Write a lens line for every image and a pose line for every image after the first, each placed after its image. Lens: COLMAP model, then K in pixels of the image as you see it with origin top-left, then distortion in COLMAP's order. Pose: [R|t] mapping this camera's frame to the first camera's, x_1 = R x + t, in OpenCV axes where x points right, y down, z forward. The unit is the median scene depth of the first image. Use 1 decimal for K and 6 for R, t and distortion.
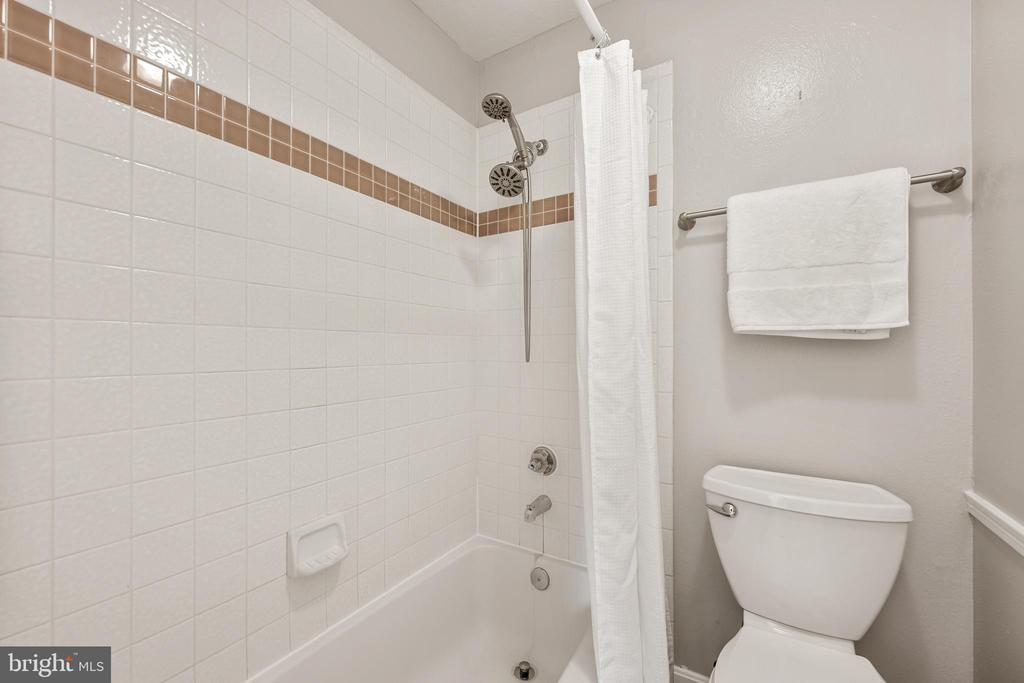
lens RADIAL K [[409.1, 0, 508.0], [0, 409.1, 339.6], [0, 0, 1]] dist [0.002487, -0.000108]
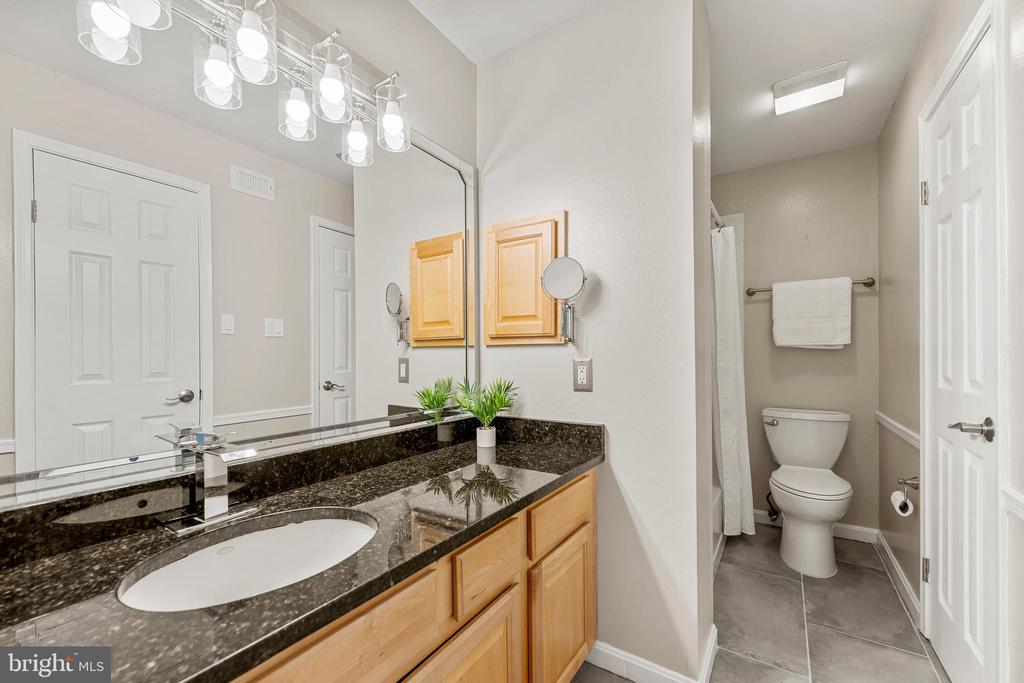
lens RADIAL K [[409.1, 0, 515.1], [0, 409.1, 360.8], [0, 0, 1]] dist [0.002487, -0.000108]
pose [[0.999370, -0.008104, -0.034550, -0.887656], [0.008715, 0.999808, 0.017564, 0.010601], [0.034401, -0.017854, 0.999249, -1.432927]]
